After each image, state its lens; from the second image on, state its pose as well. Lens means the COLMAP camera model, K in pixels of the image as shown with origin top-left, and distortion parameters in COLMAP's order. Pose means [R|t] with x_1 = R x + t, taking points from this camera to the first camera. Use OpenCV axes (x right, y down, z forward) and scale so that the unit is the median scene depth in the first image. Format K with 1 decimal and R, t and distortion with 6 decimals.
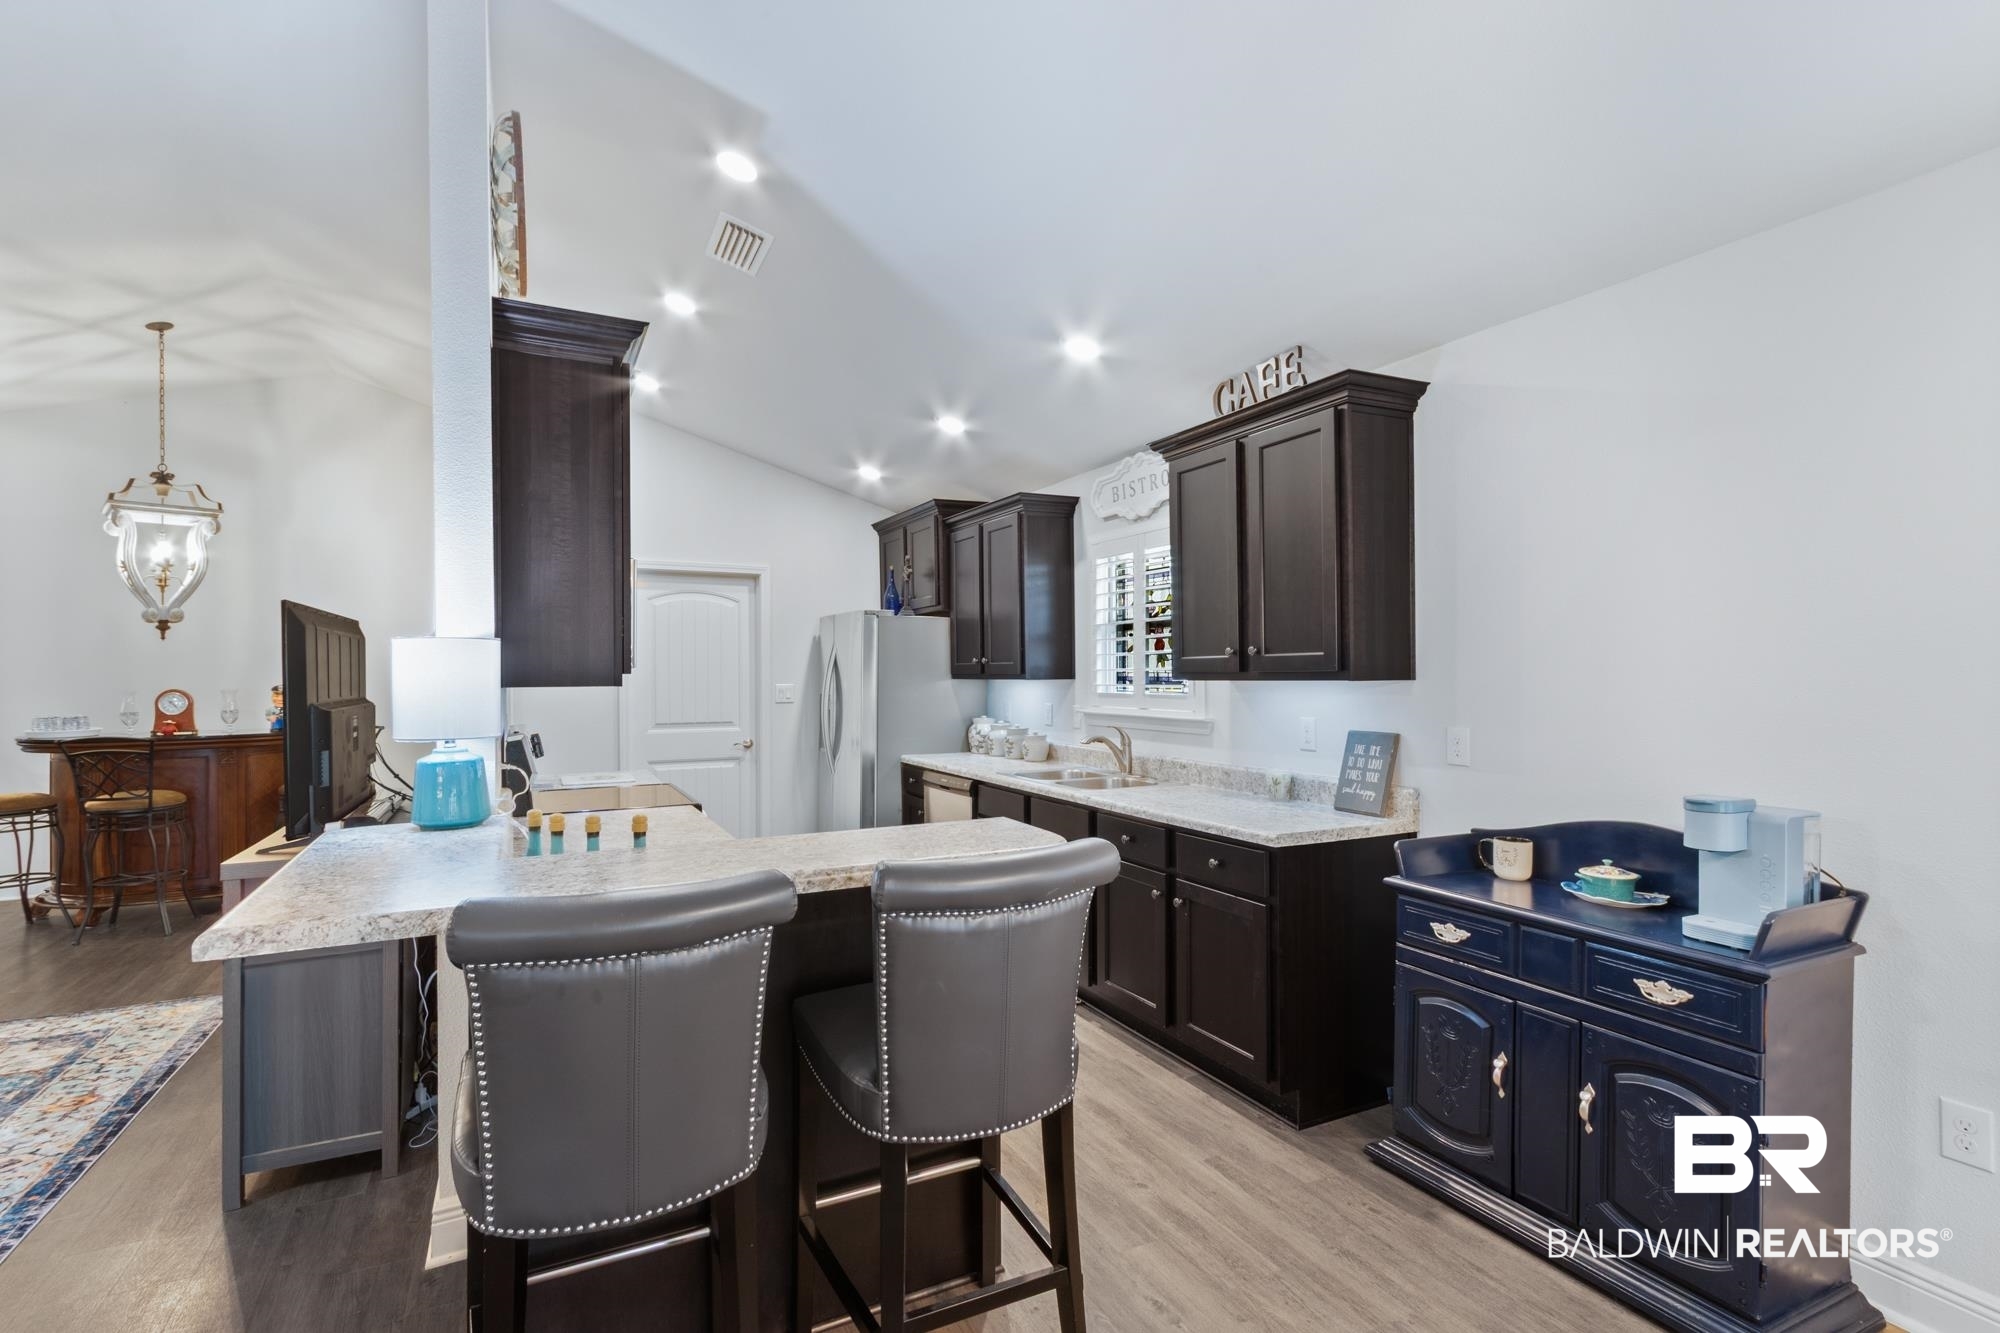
lens RADIAL K [[920.1, 0, 989.6], [0, 920.1, 676.8], [0, 0, 1]] dist [0.001061, -0.000696]
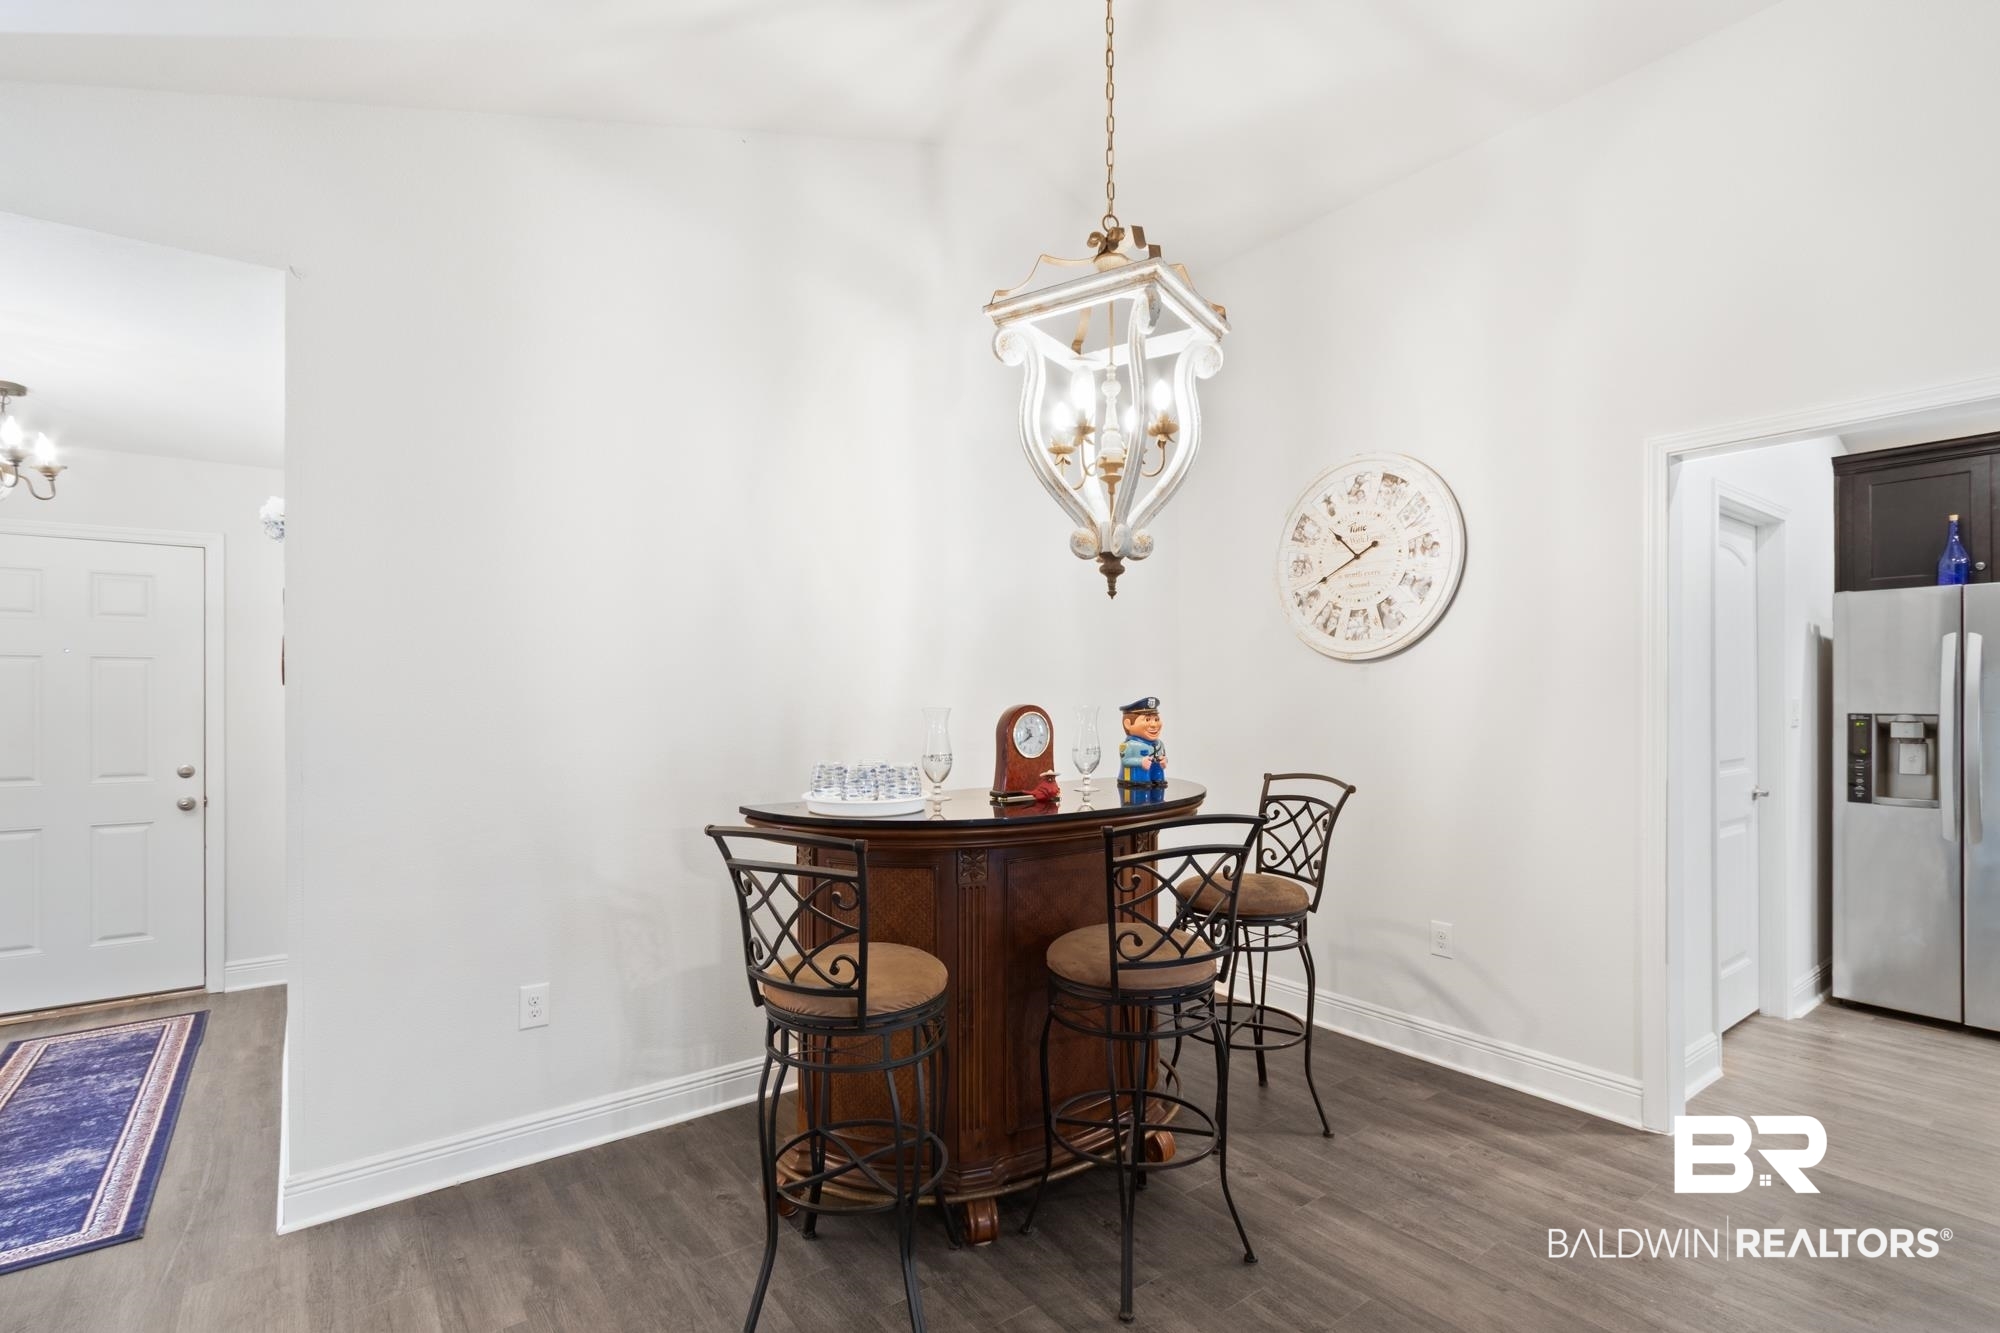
lens RADIAL K [[918.4, 0, 991.6], [0, 918.4, 693.2], [0, 0, 1]] dist [-0.003755, -0.000011]
pose [[0.985185, 0.001004, 0.171493, -1.078040], [0.000287, 0.999972, -0.007502, 0.012269], [-0.171496, 0.007440, 0.985157, 0.579068]]
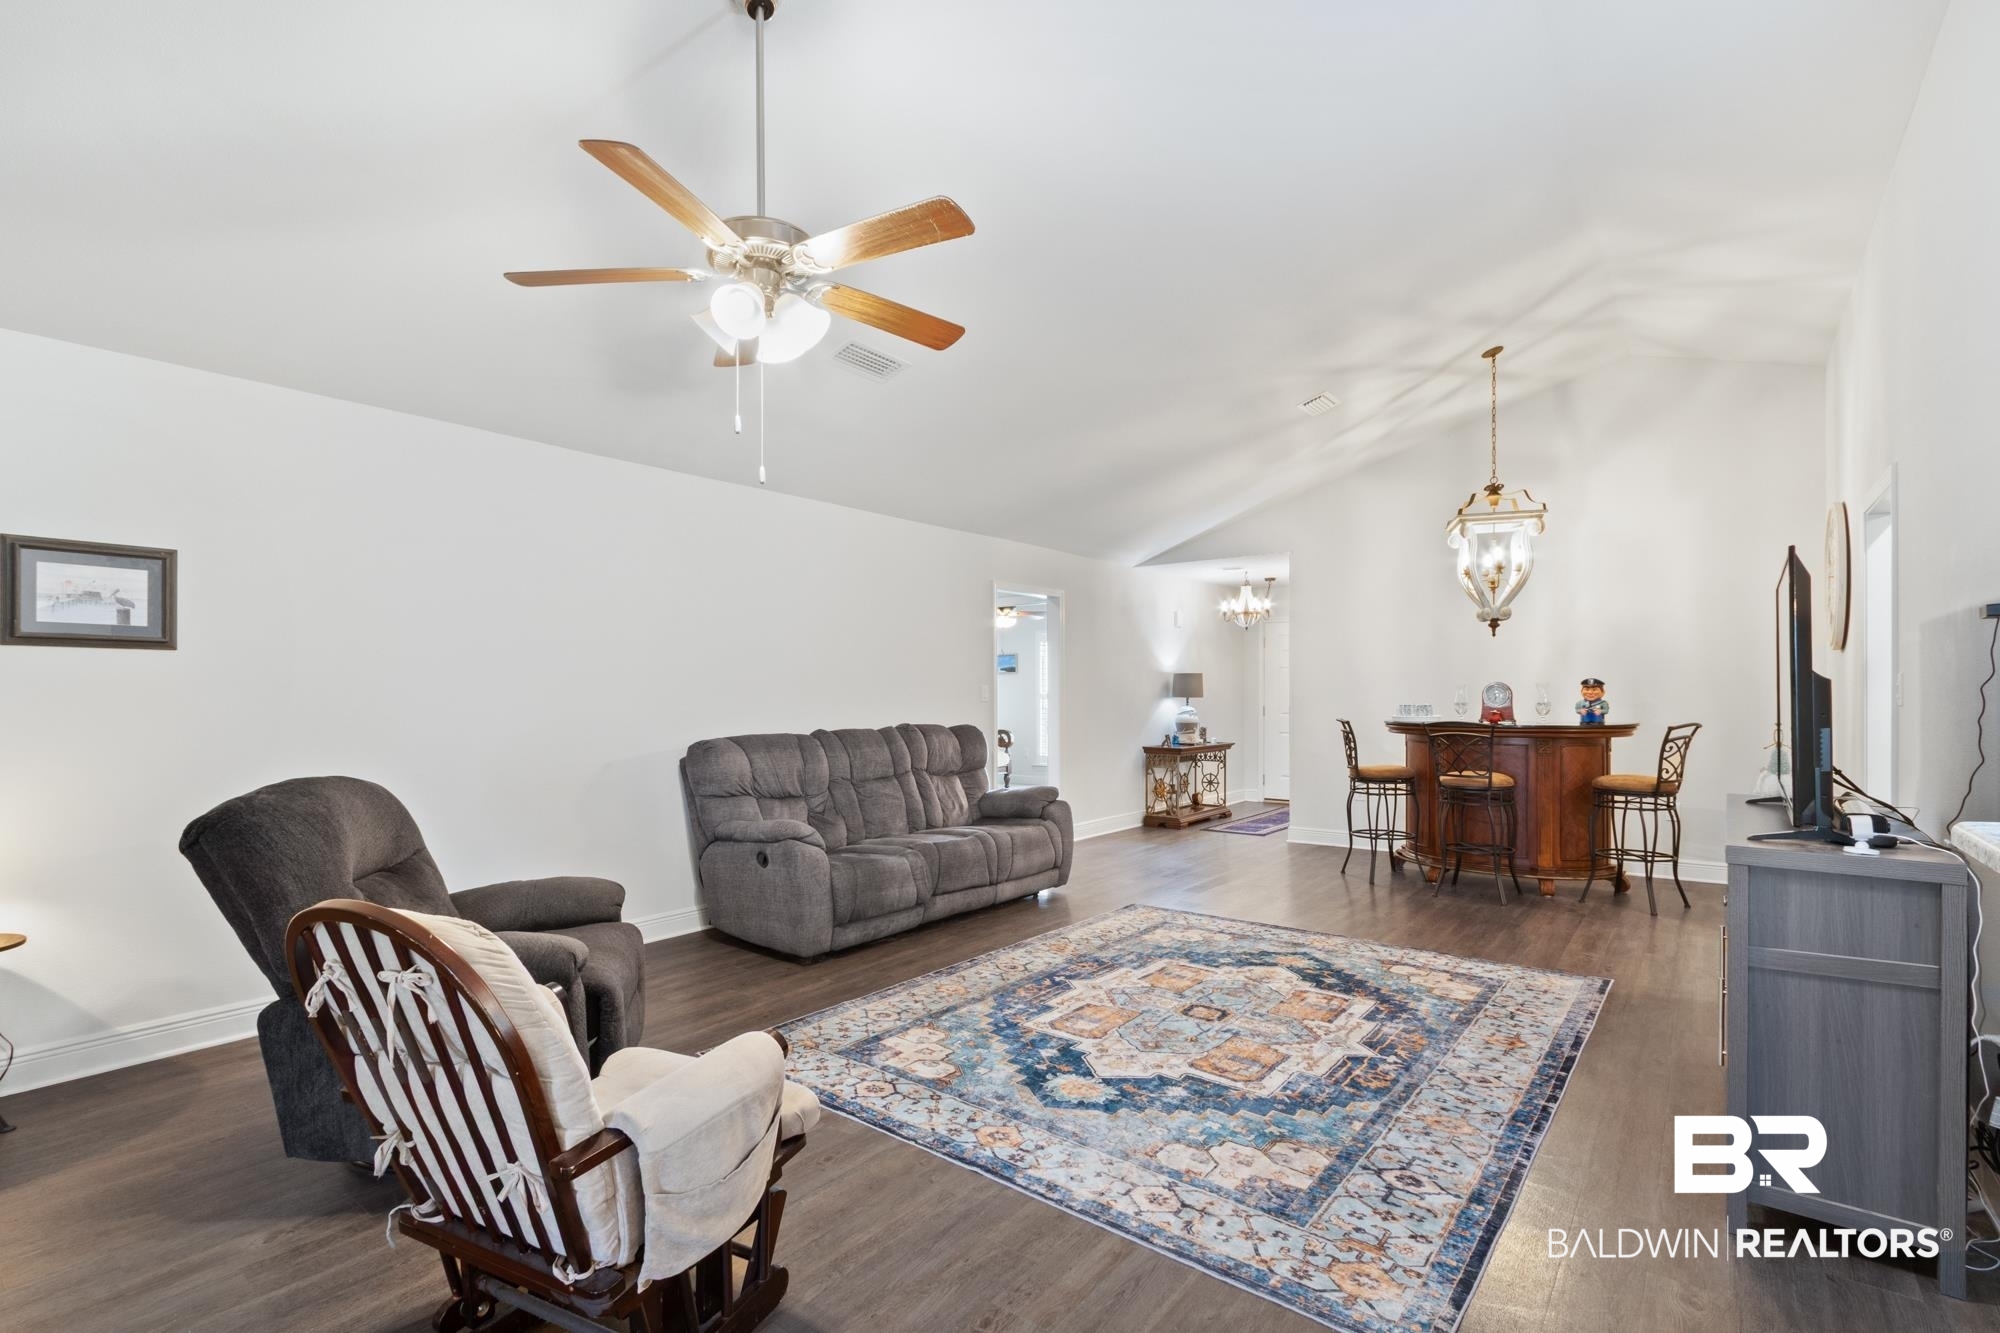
lens RADIAL K [[925.9, 0, 982.4], [0, 925.9, 690.8], [0, 0, 1]] dist [-0.001413, -0.000329]
pose [[0.417610, 0.004031, -0.908618, -0.152755], [-0.004250, 0.999988, 0.002483, 0.025964], [0.908617, 0.002825, 0.417622, -0.019671]]
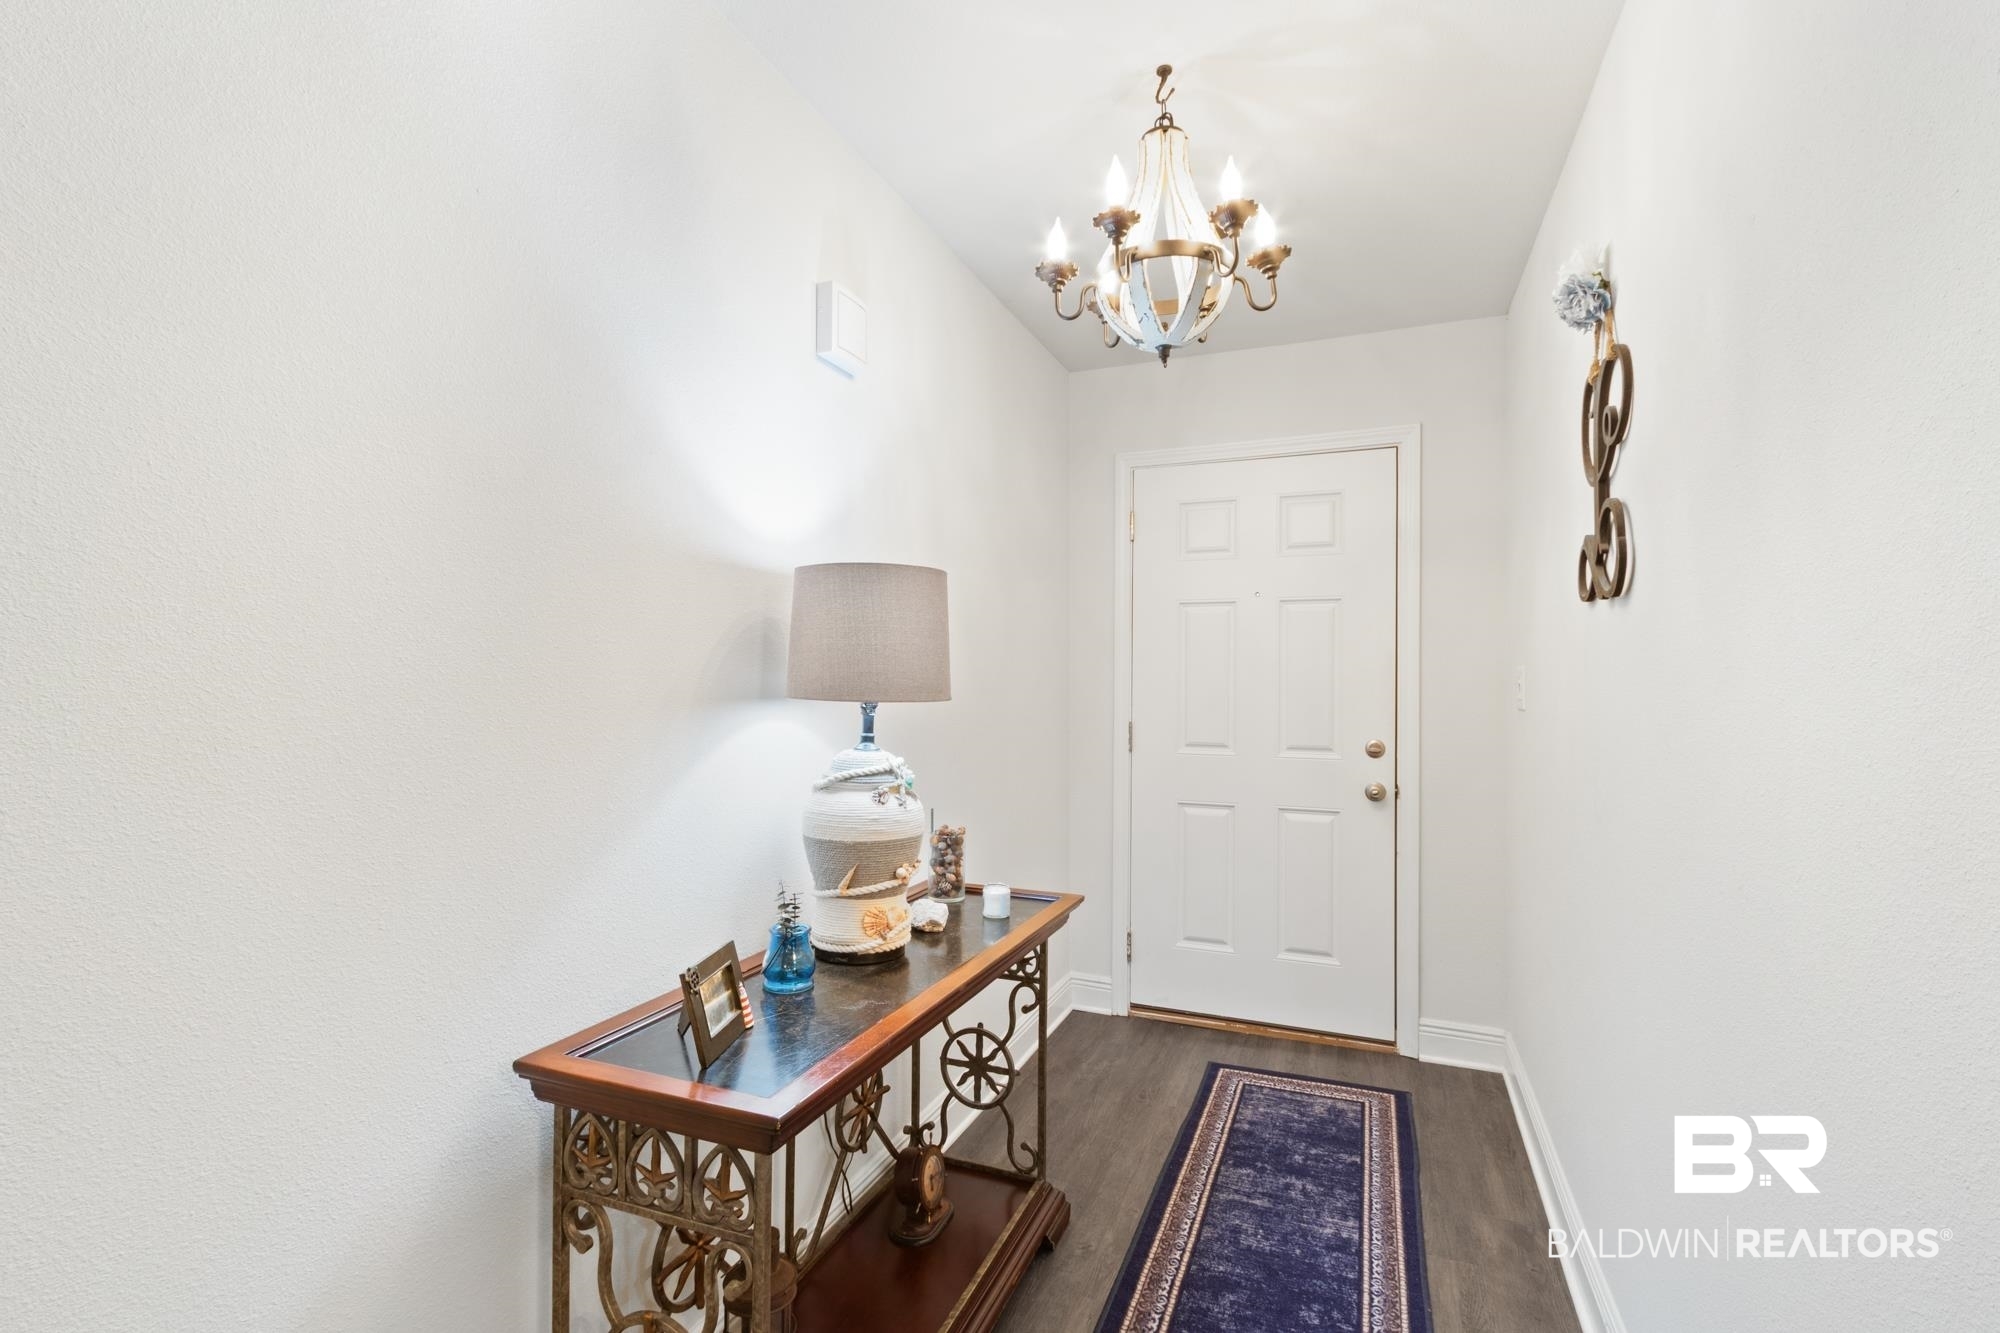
lens RADIAL K [[920.1, 0, 989.6], [0, 920.1, 676.8], [0, 0, 1]] dist [0.001061, -0.000696]
pose [[0.649227, 0.004357, -0.760582, -1.350628], [-0.009479, 0.999952, -0.002364, 0.031811], [0.760535, 0.008744, 0.649238, 0.918575]]
